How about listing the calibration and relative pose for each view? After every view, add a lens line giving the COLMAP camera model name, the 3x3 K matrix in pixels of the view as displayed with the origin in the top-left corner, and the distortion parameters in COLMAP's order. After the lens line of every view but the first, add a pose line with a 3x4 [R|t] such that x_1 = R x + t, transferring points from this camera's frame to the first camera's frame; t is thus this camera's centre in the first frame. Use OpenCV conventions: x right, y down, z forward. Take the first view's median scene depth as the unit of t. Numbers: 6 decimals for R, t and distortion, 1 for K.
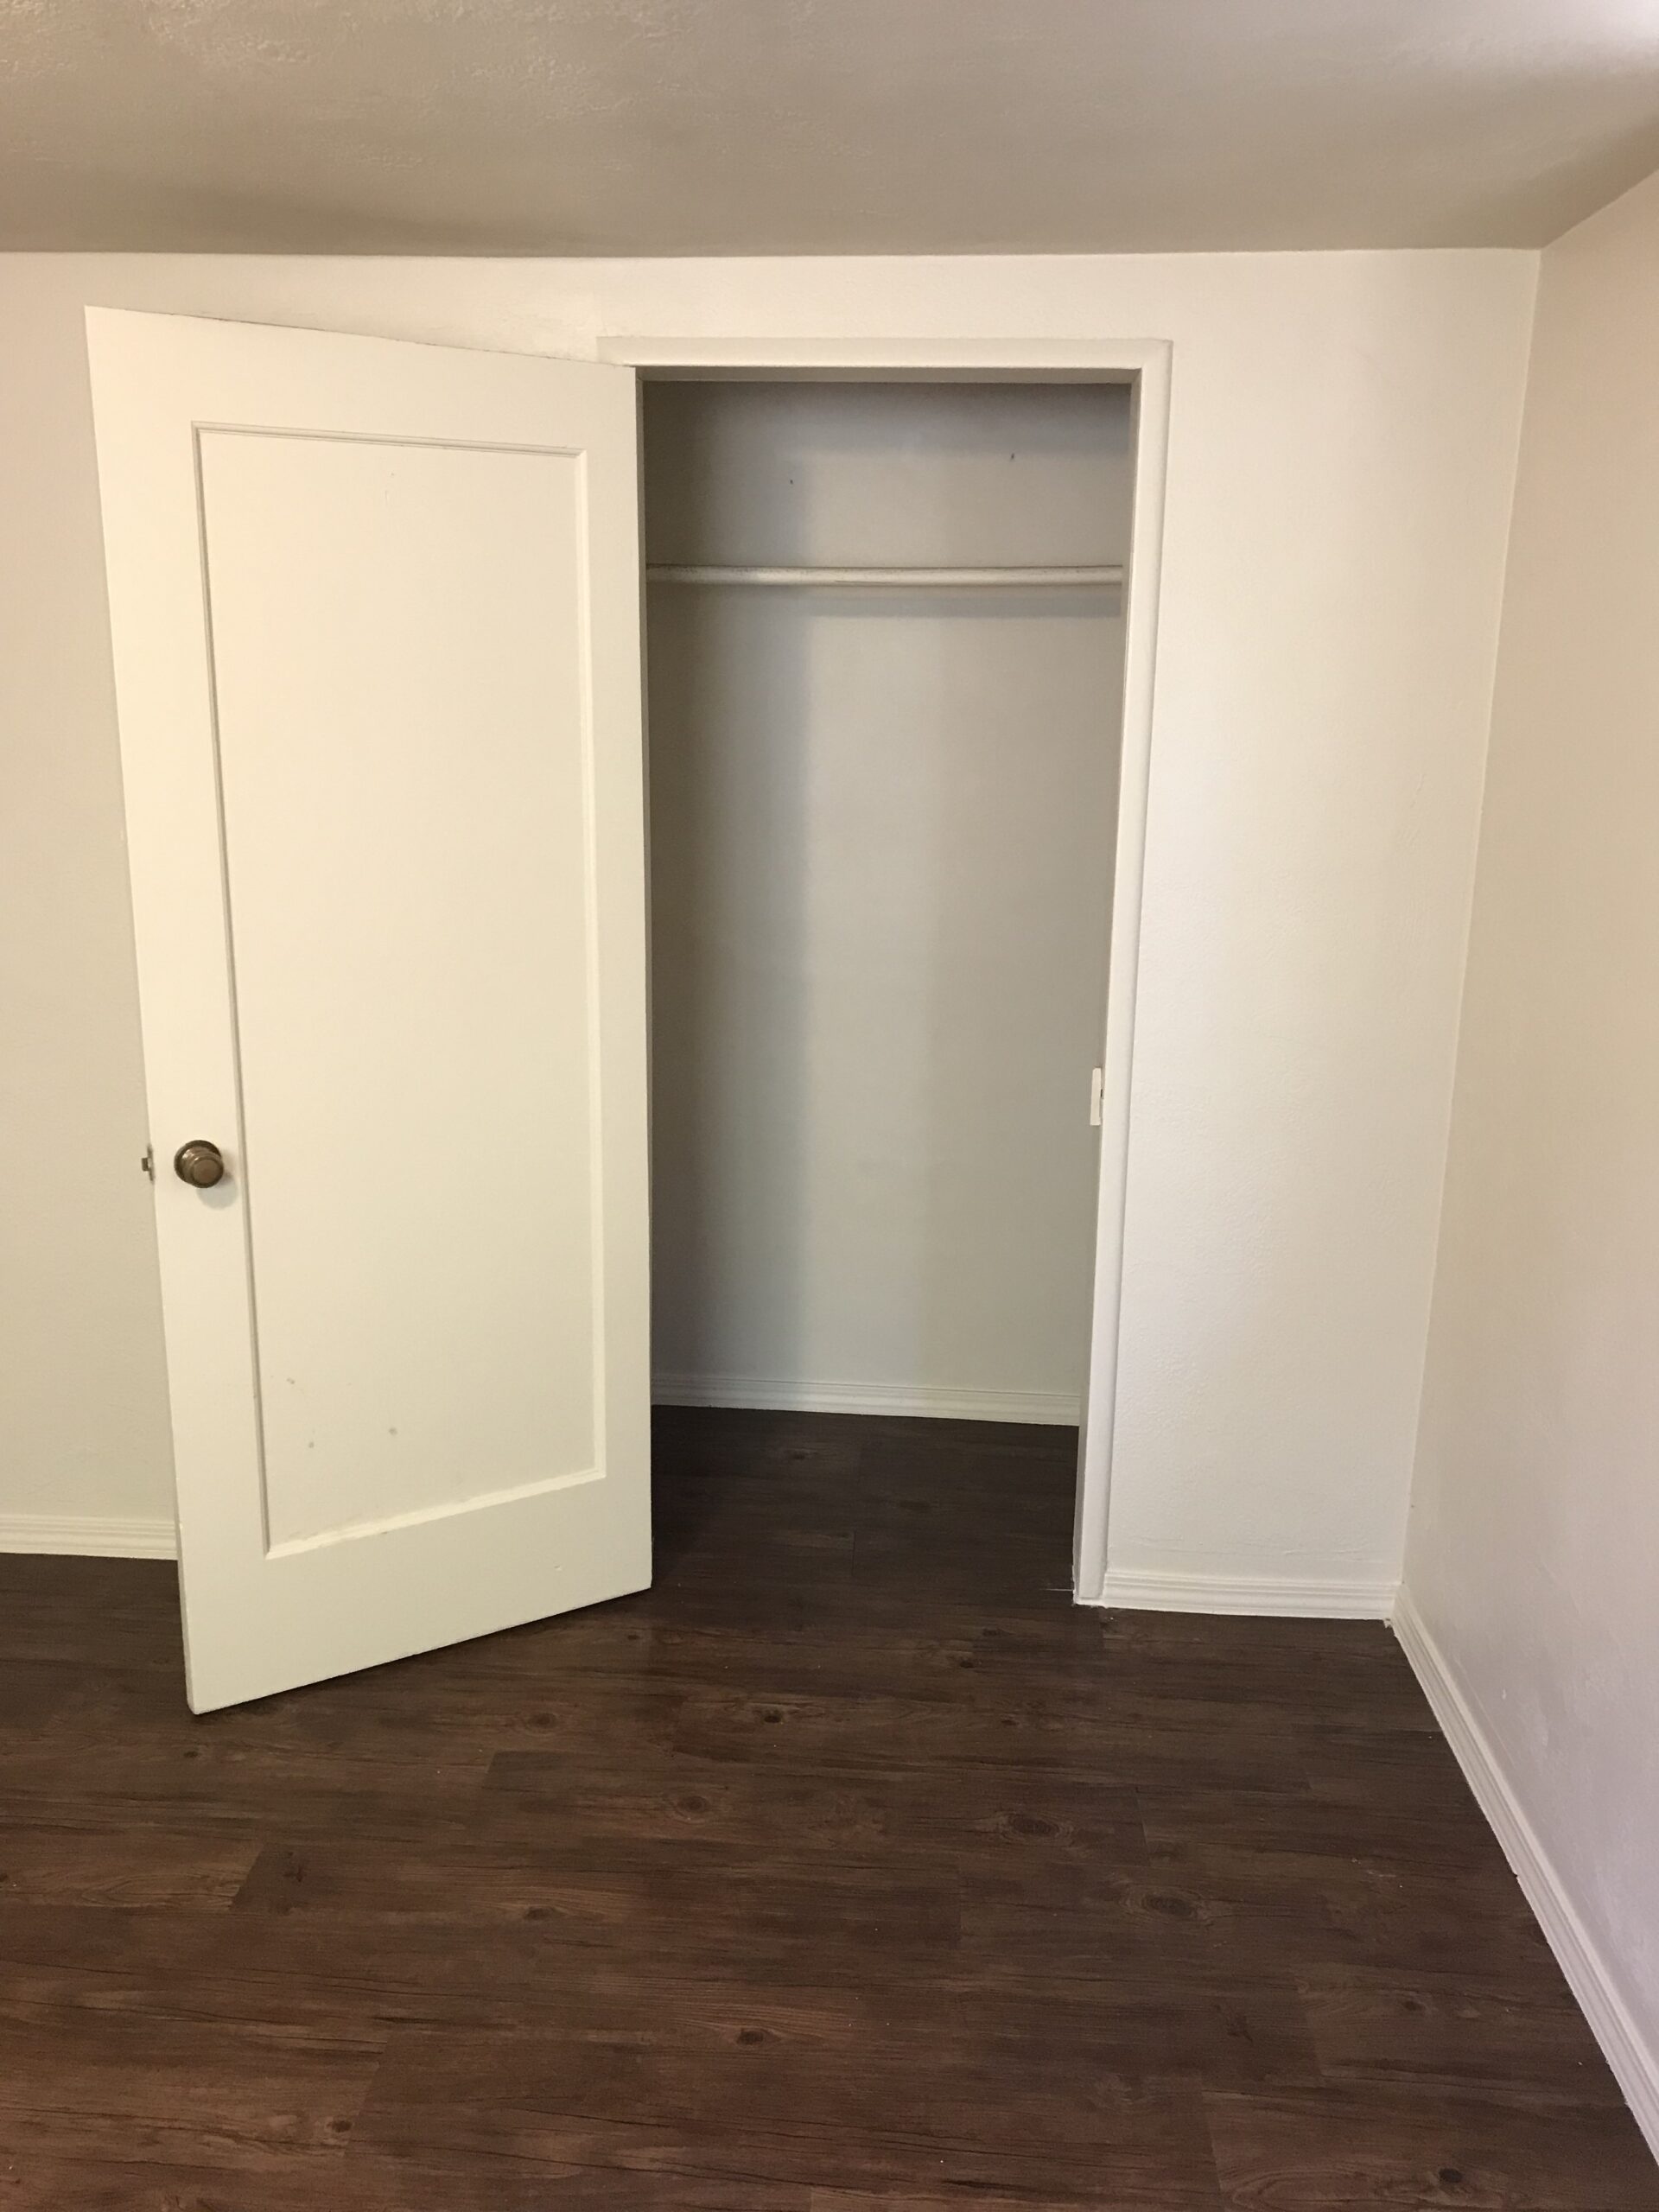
lens RADIAL K [[1801.7, 0, 816.7], [0, 1801.7, 1110.7], [0, 0, 1]] dist [0.023883, -0.014182]
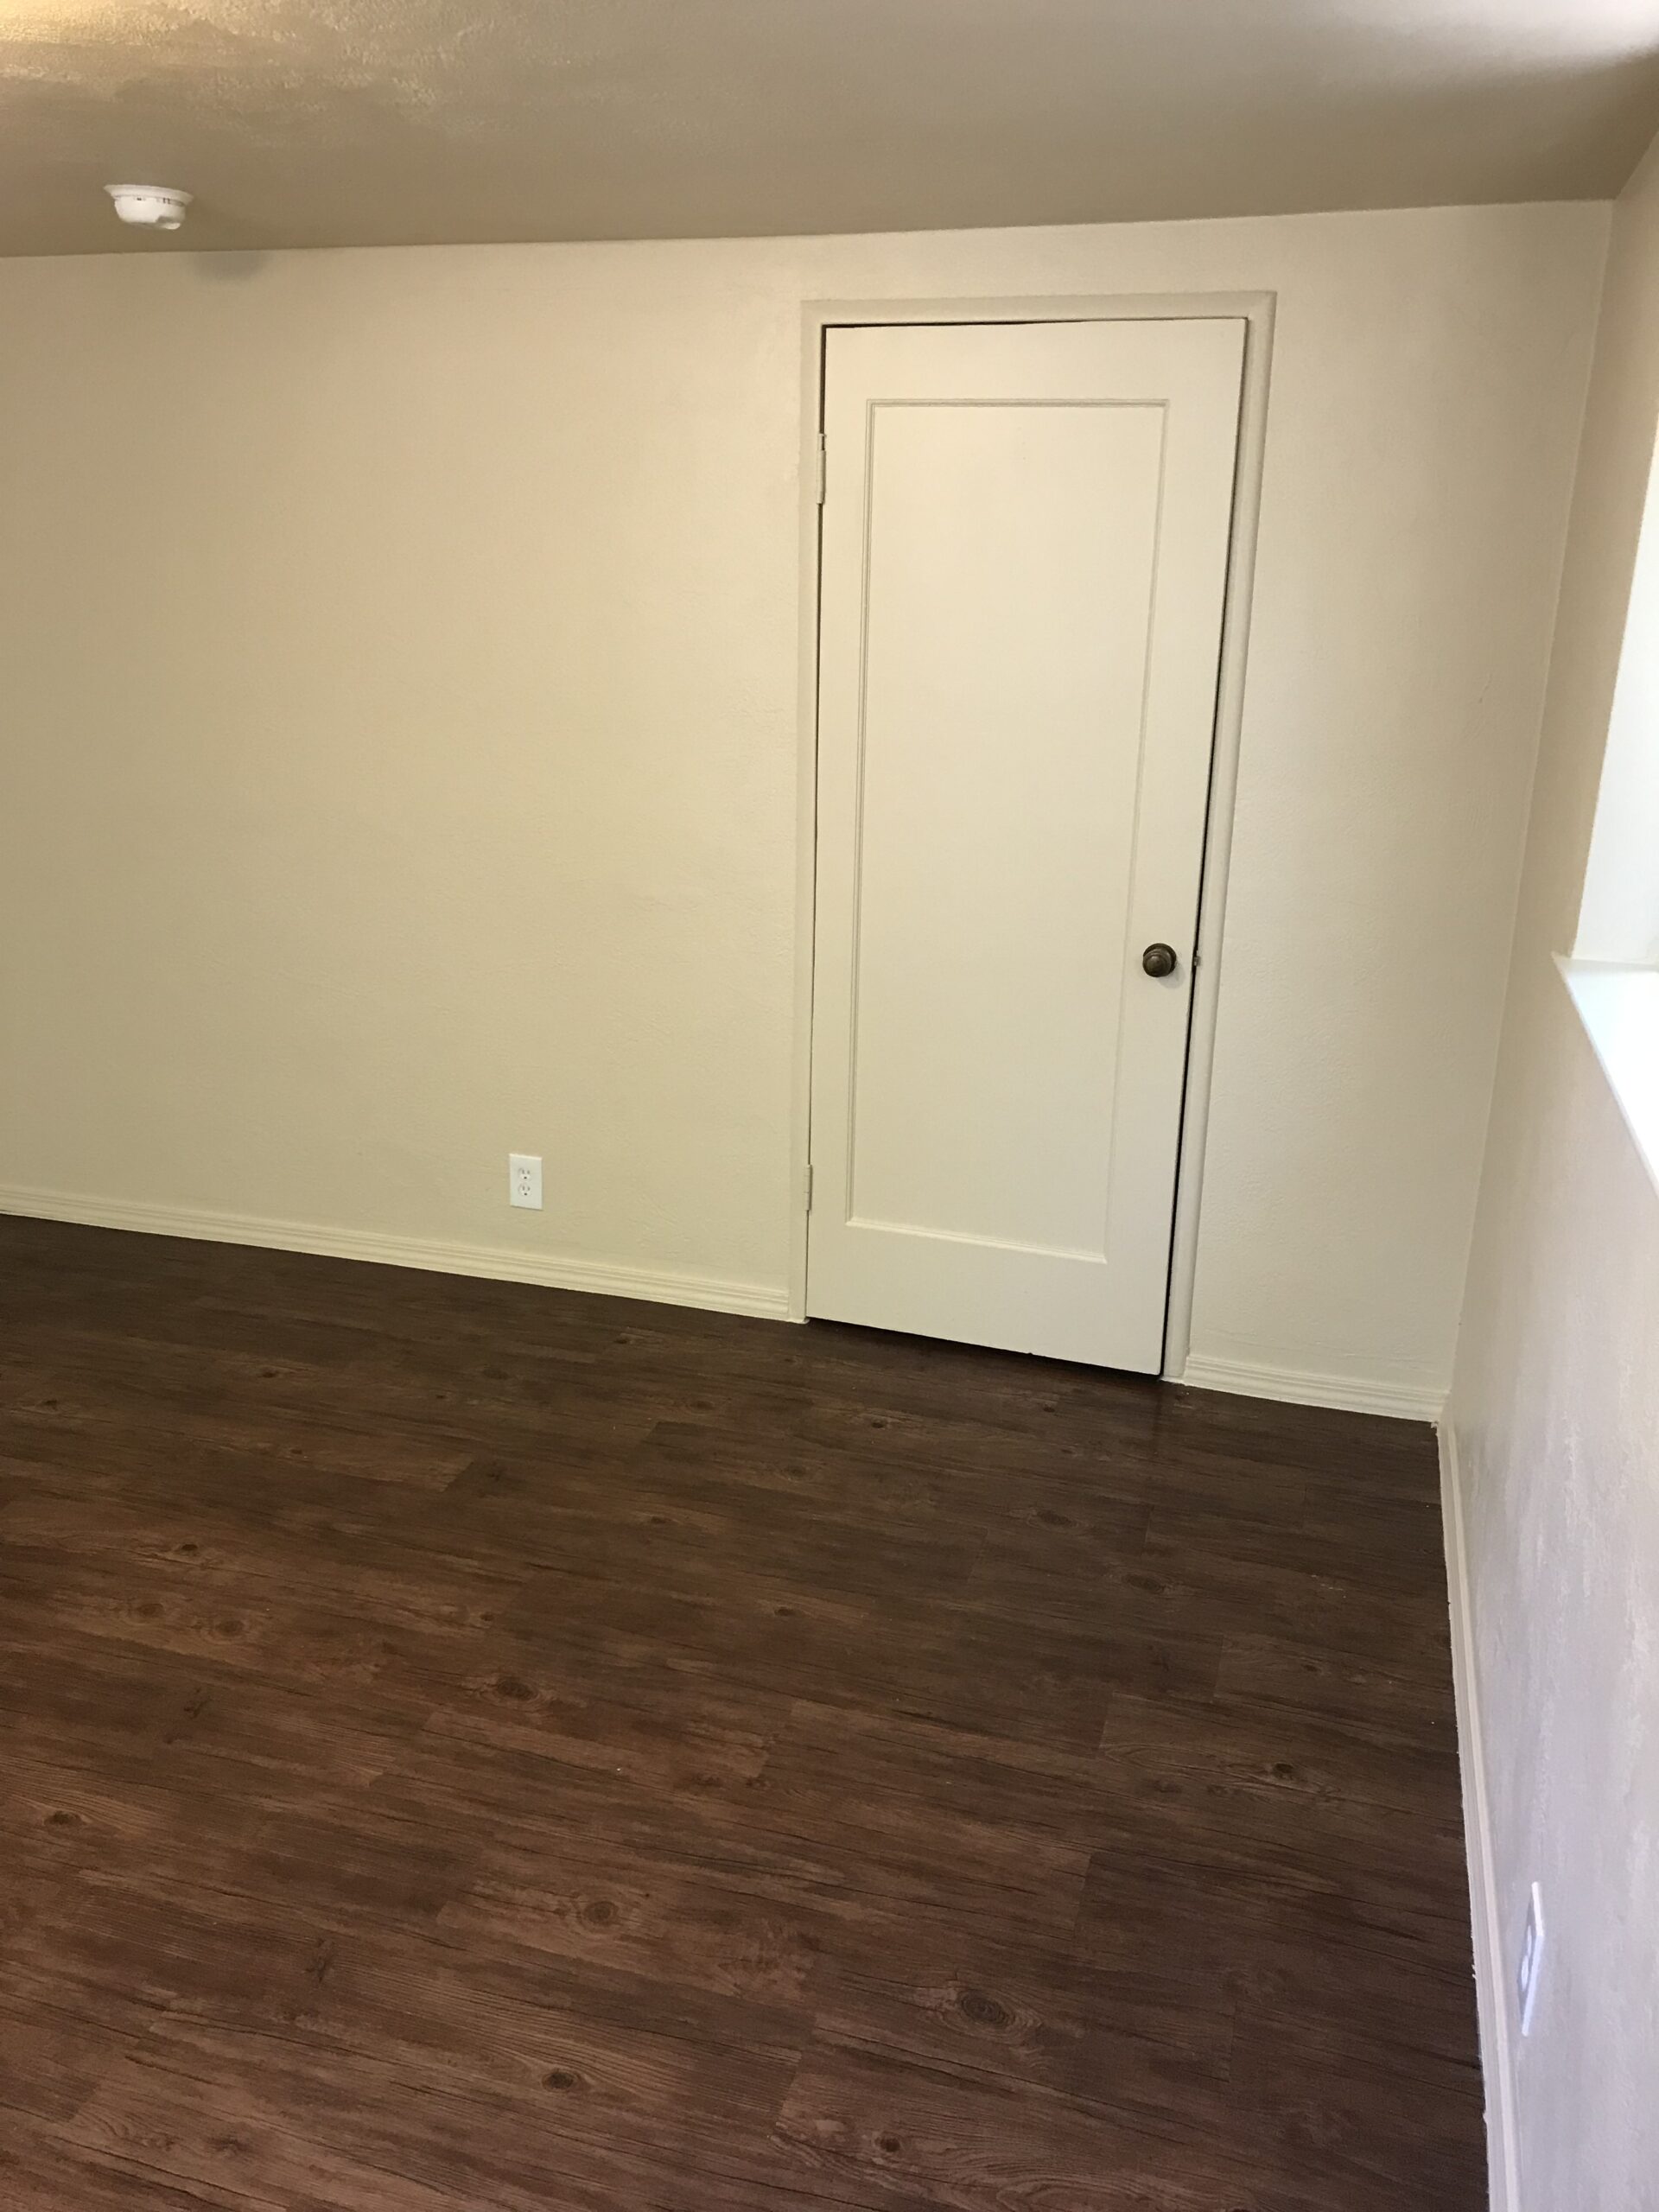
lens RADIAL K [[1801.7, 0, 834.5], [0, 1801.7, 1120.2], [0, 0, 1]] dist [0.023883, -0.014182]
pose [[0.973276, 0.077526, -0.216155, 0.235570], [-0.065623, 0.995934, 0.061723, 0.059596], [0.220061, -0.045888, 0.974406, -0.250921]]
